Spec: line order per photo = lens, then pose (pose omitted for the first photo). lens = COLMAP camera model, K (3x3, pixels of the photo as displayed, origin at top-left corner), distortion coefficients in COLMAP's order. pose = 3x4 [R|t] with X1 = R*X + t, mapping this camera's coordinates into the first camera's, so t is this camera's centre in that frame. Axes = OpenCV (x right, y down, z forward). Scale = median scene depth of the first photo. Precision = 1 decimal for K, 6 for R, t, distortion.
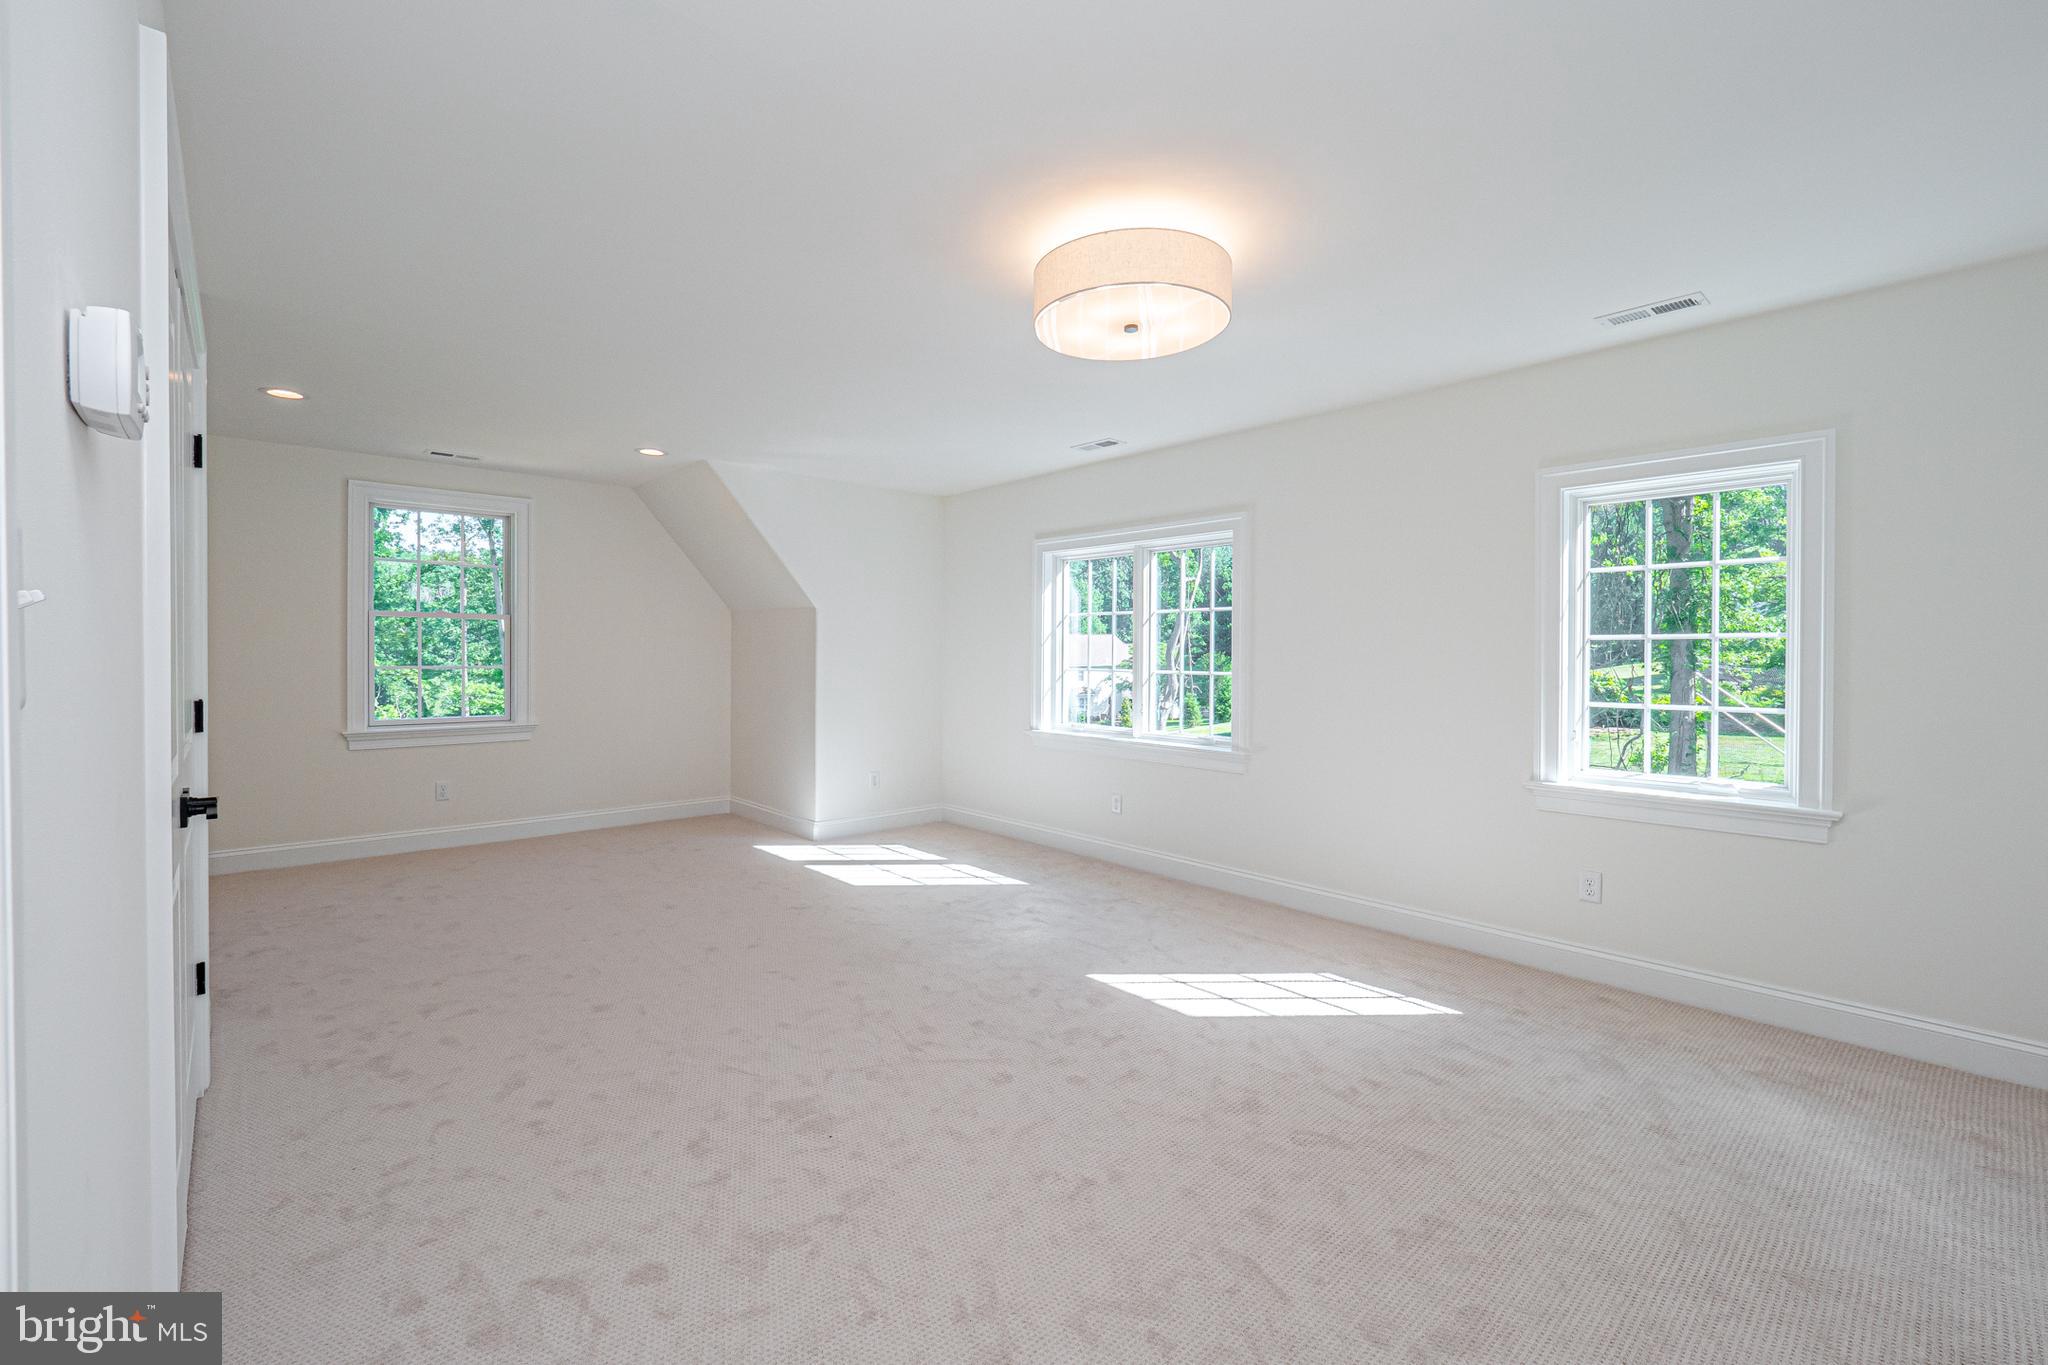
lens RADIAL K [[853.1, 0, 1011.8], [0, 853.1, 664.5], [0, 0, 1]] dist [0.001874, -0.007534]
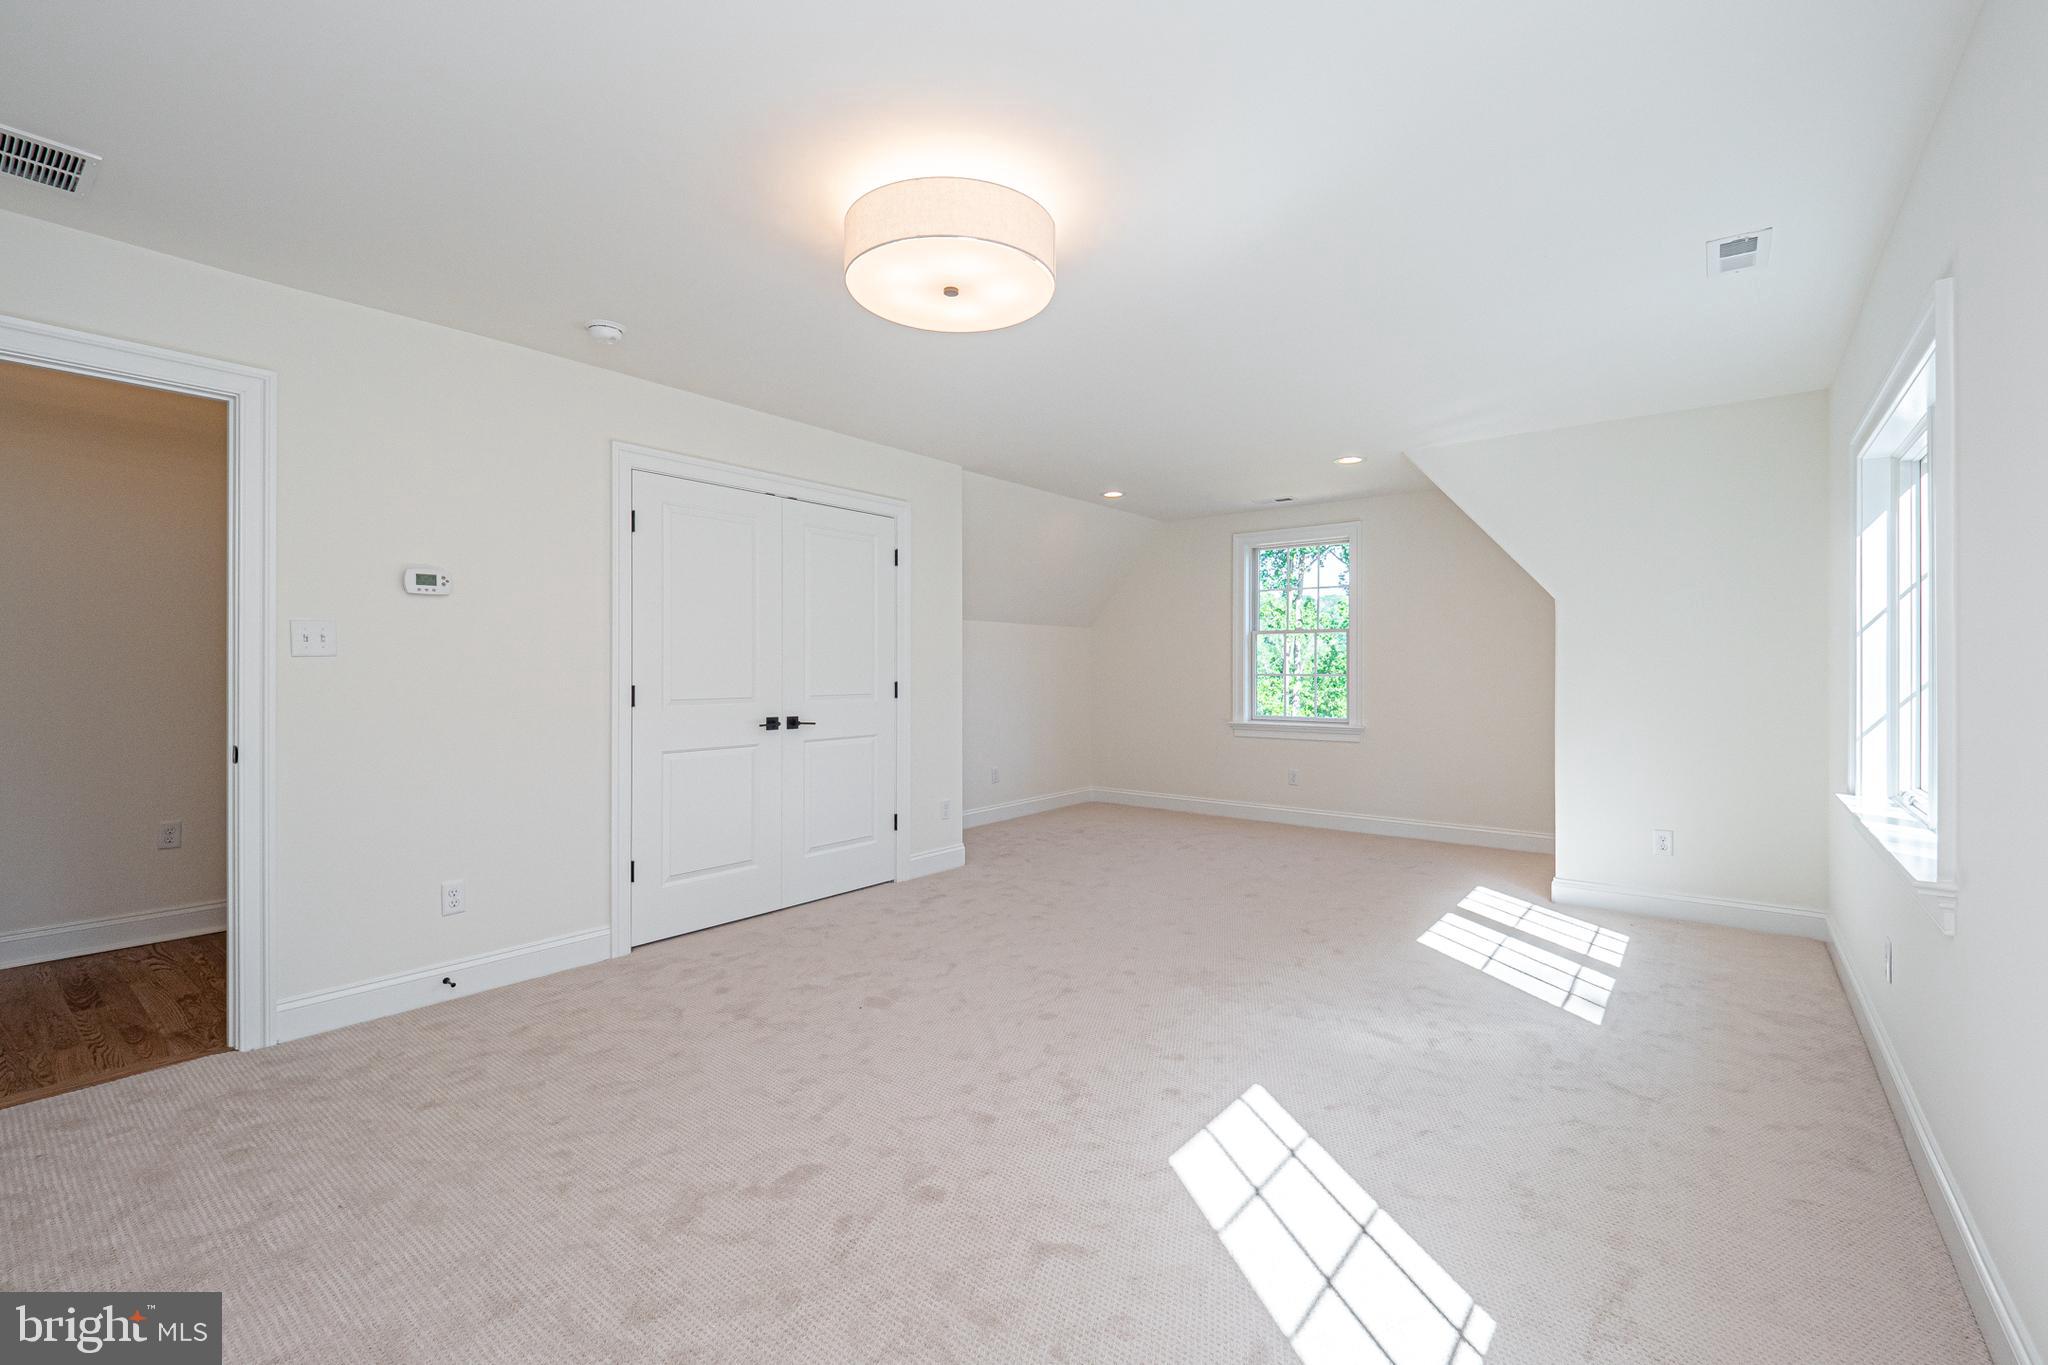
lens RADIAL K [[893.2, 0, 1027.9], [0, 893.2, 685.8], [0, 0, 1]] dist [0.026332, -0.025237]
pose [[0.162611, 0.014092, -0.986590, 0.674531], [-0.008026, 0.999884, 0.012959, 0.008277], [0.986658, 0.005811, 0.162705, 0.556050]]
